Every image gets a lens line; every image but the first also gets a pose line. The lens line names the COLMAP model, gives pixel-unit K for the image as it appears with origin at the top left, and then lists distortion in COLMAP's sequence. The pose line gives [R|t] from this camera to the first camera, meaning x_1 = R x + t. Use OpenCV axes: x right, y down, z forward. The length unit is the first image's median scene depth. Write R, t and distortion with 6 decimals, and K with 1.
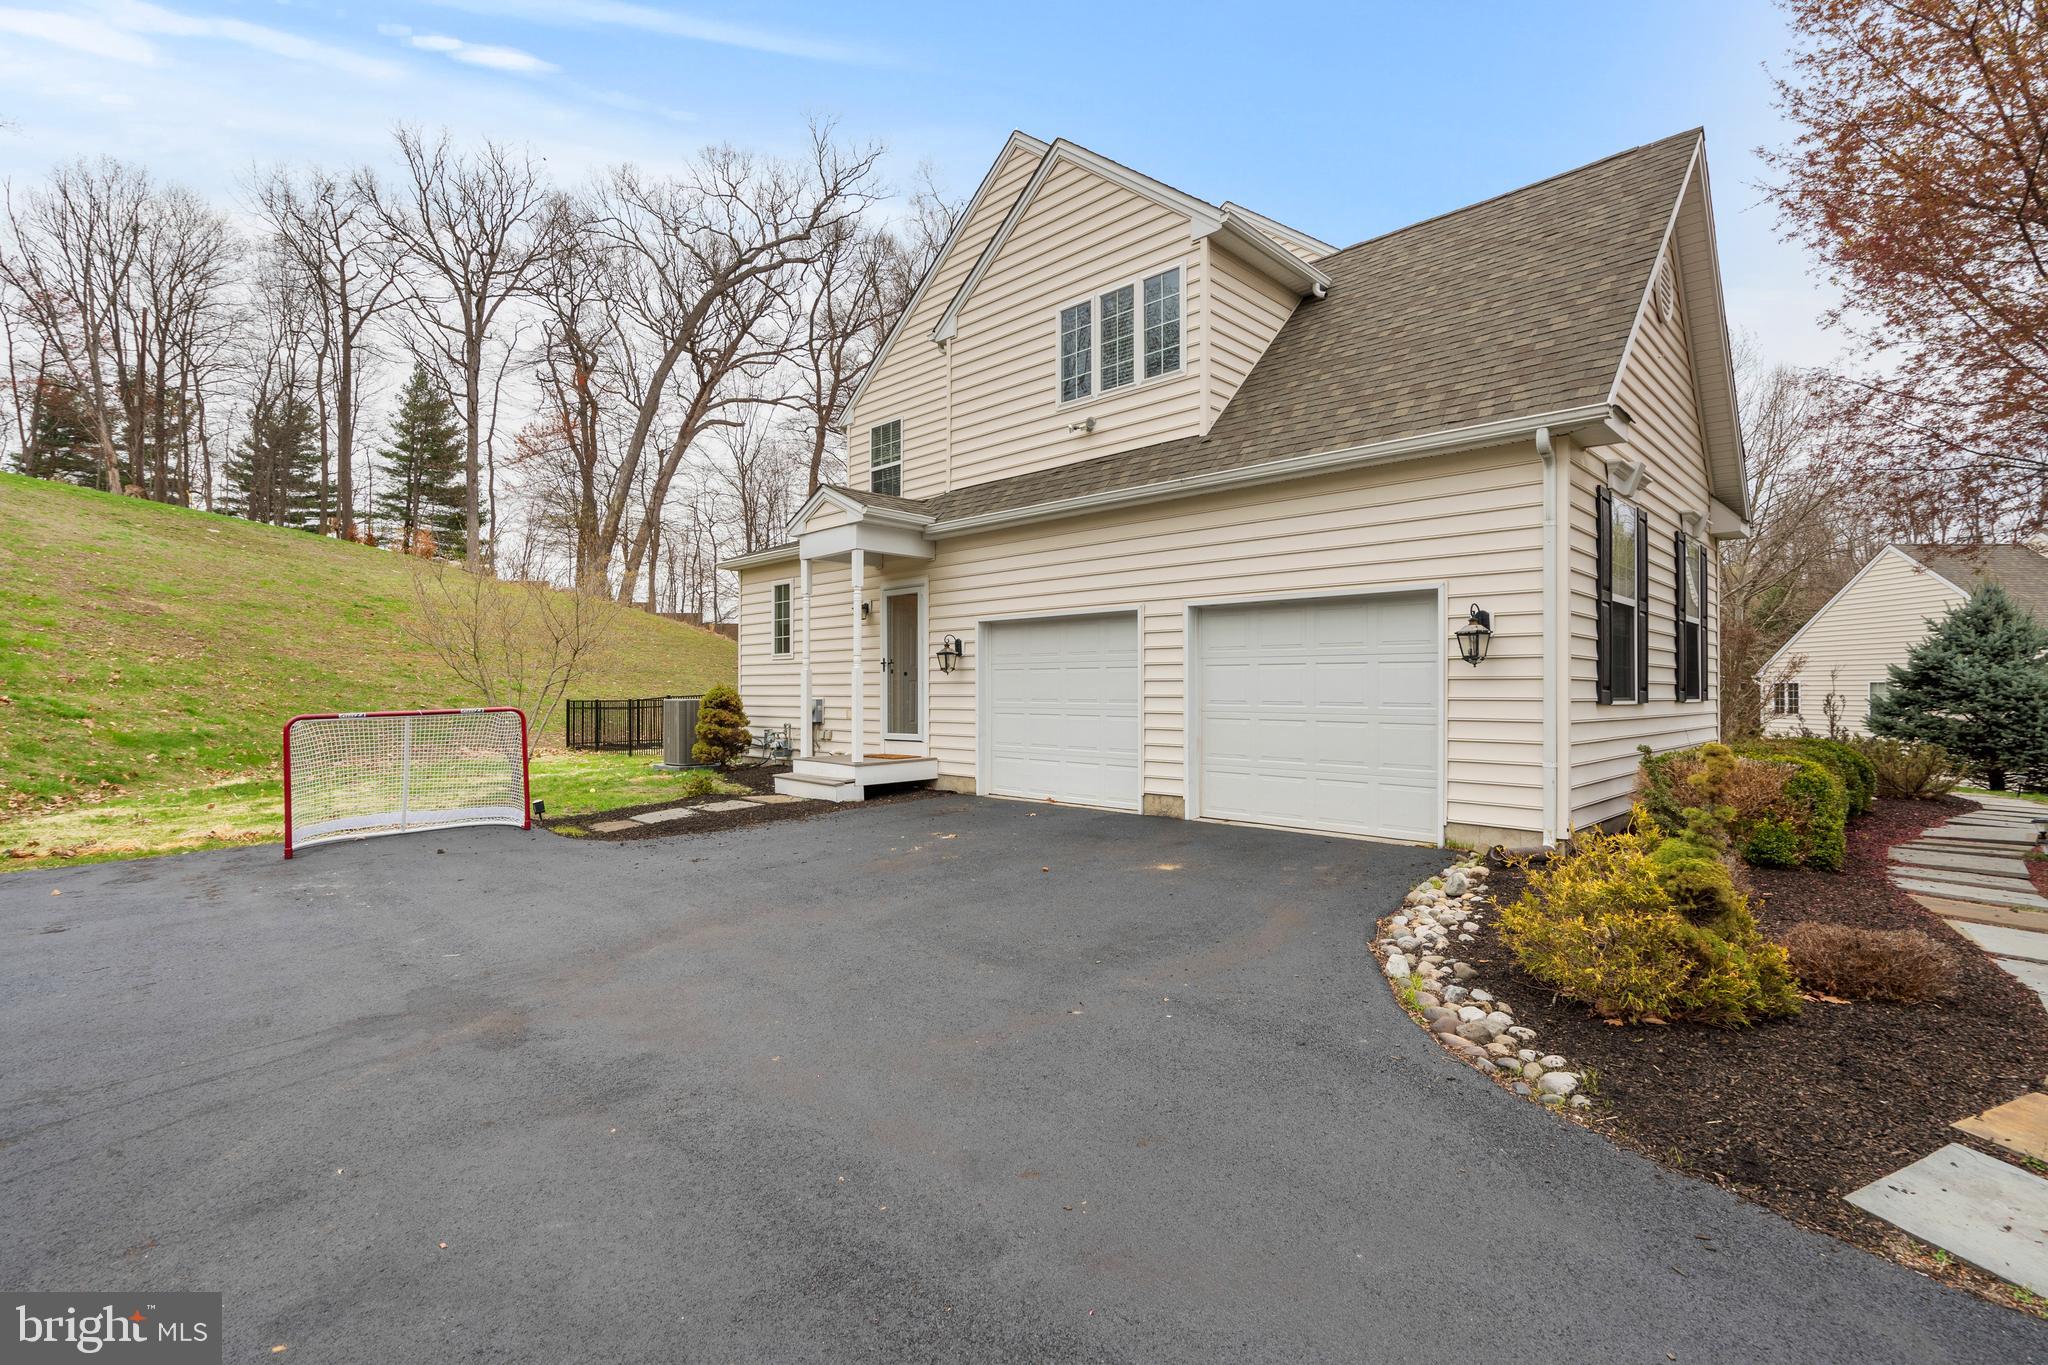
lens RADIAL K [[942.3, 0, 1027.2], [0, 942.3, 691.8], [0, 0, 1]] dist [0.010757, 0.003502]
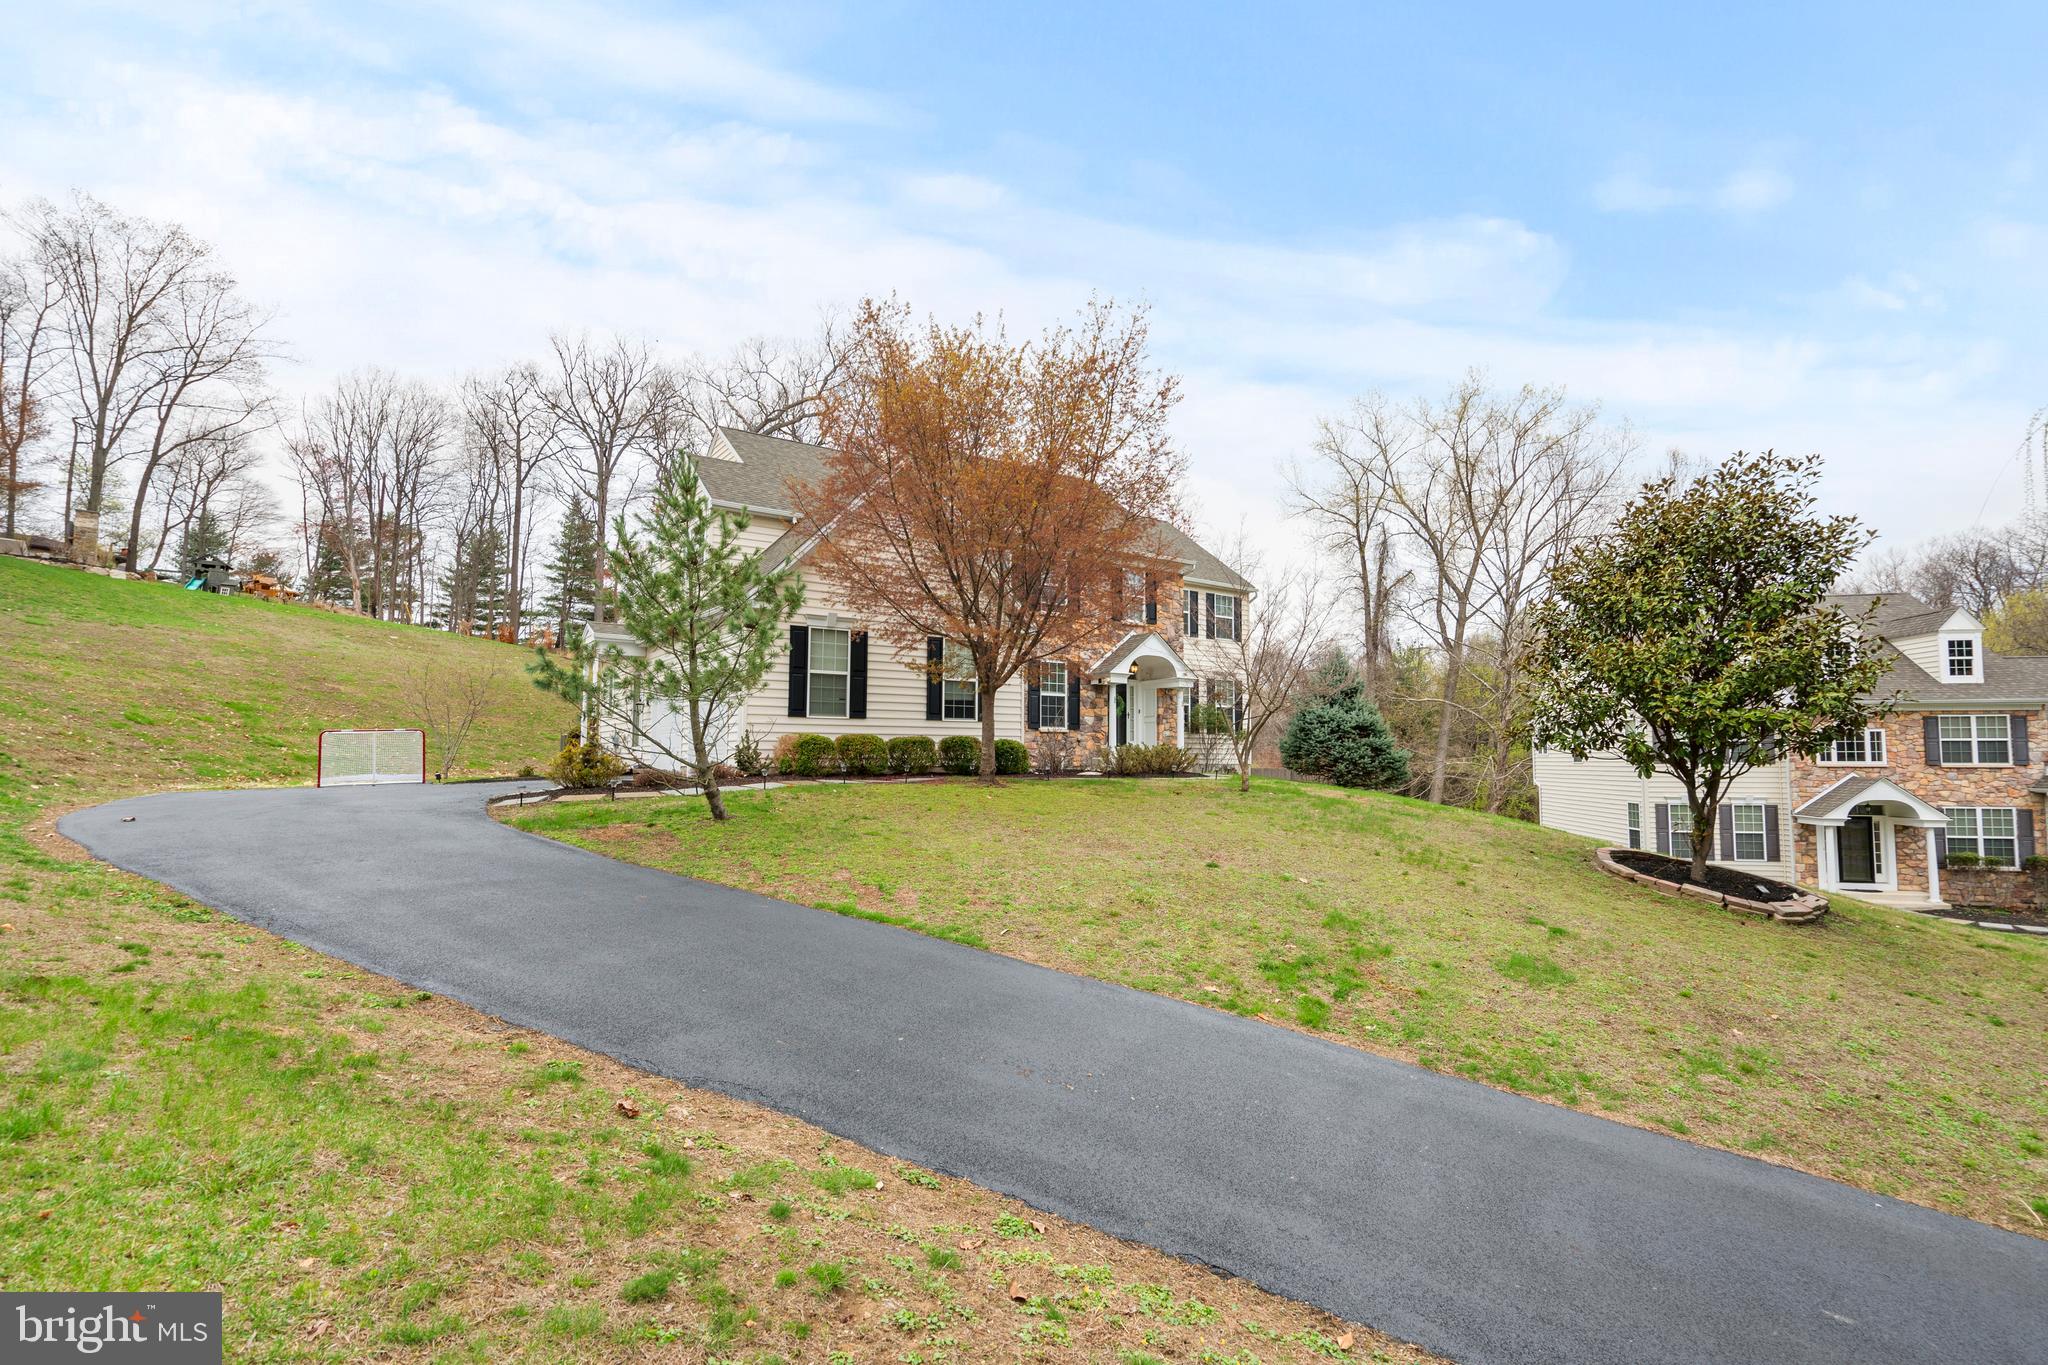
lens RADIAL K [[942.3, 0, 1014.0], [0, 942.3, 682.0], [0, 0, 1]] dist [0.010757, 0.003502]
pose [[0.984750, -0.019019, -0.172933, 0.177515], [0.004635, 0.996522, -0.083204, 0.014388], [0.173914, 0.081134, 0.981413, -0.140150]]
